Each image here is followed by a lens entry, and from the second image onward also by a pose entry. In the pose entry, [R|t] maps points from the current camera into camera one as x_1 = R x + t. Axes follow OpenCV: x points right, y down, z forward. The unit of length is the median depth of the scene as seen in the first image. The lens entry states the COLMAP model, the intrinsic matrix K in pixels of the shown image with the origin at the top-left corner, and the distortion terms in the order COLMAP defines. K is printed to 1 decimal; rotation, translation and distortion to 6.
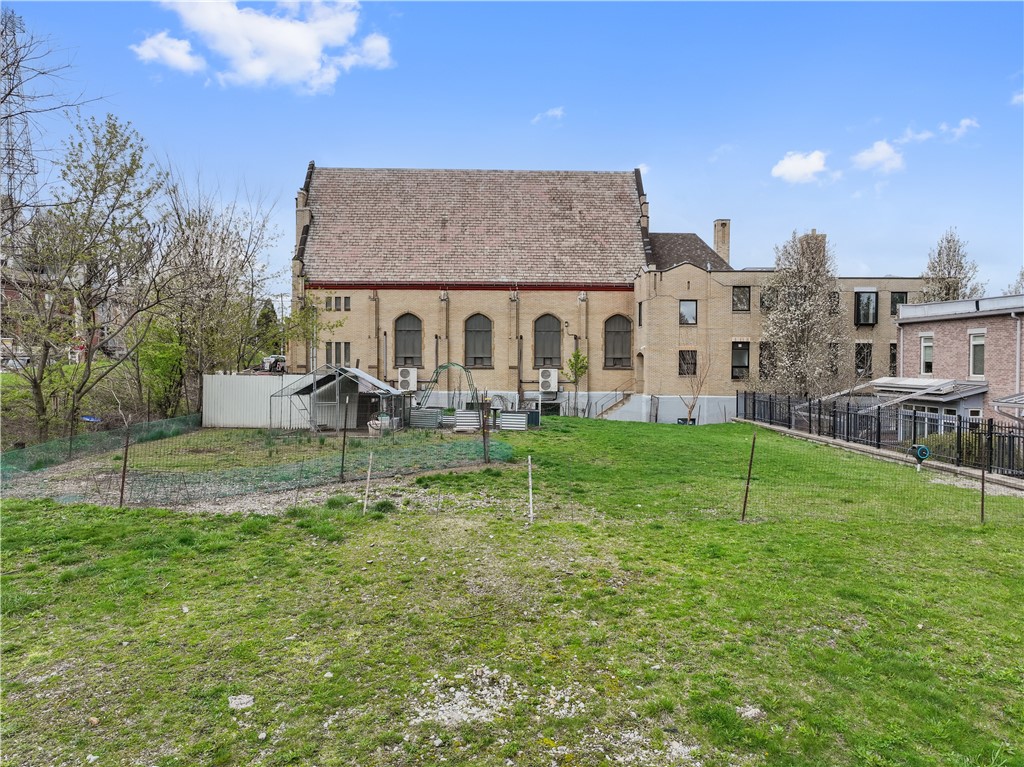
lens RADIAL K [[716.5, 0, 512.0], [0, 716.5, 383.5], [0, 0, 1]] dist [0.002796, 0.000313]
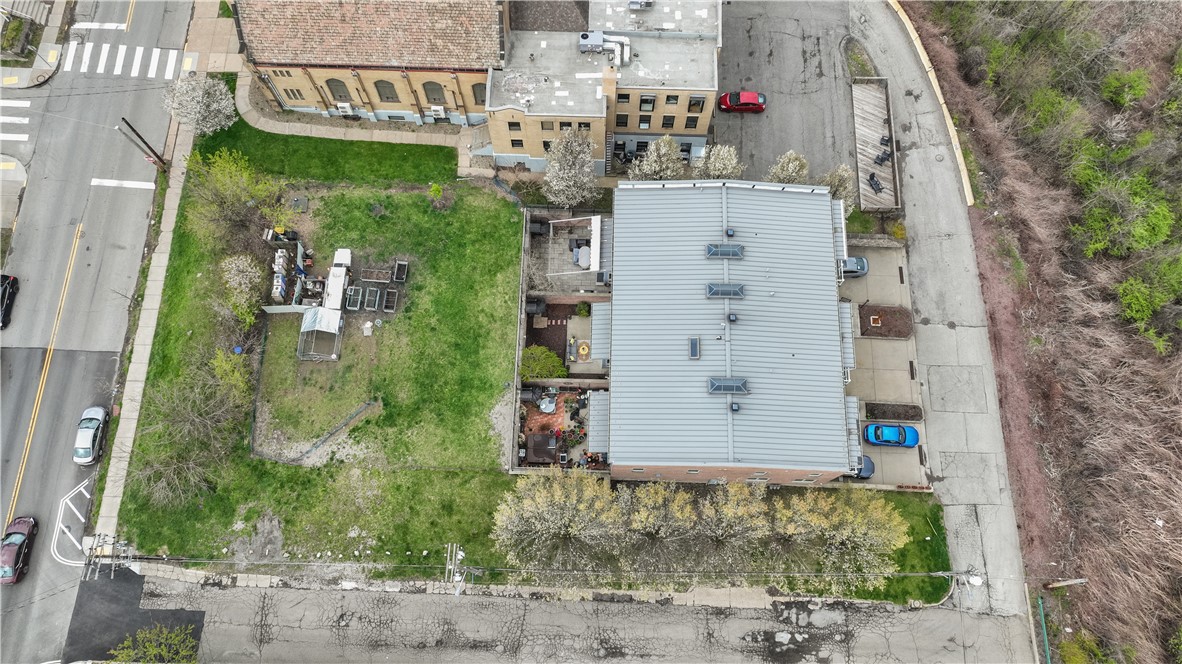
lens RADIAL K [[841.9, 0, 591.0], [0, 841.9, 332.0], [0, 0, 1]] dist [0.004319, 0.001000]
pose [[0.998124, 0.055587, -0.025662, 0.436475], [0.004550, 0.350642, 0.936499, -1.482591], [0.061055, -0.934859, 0.349731, -0.025688]]
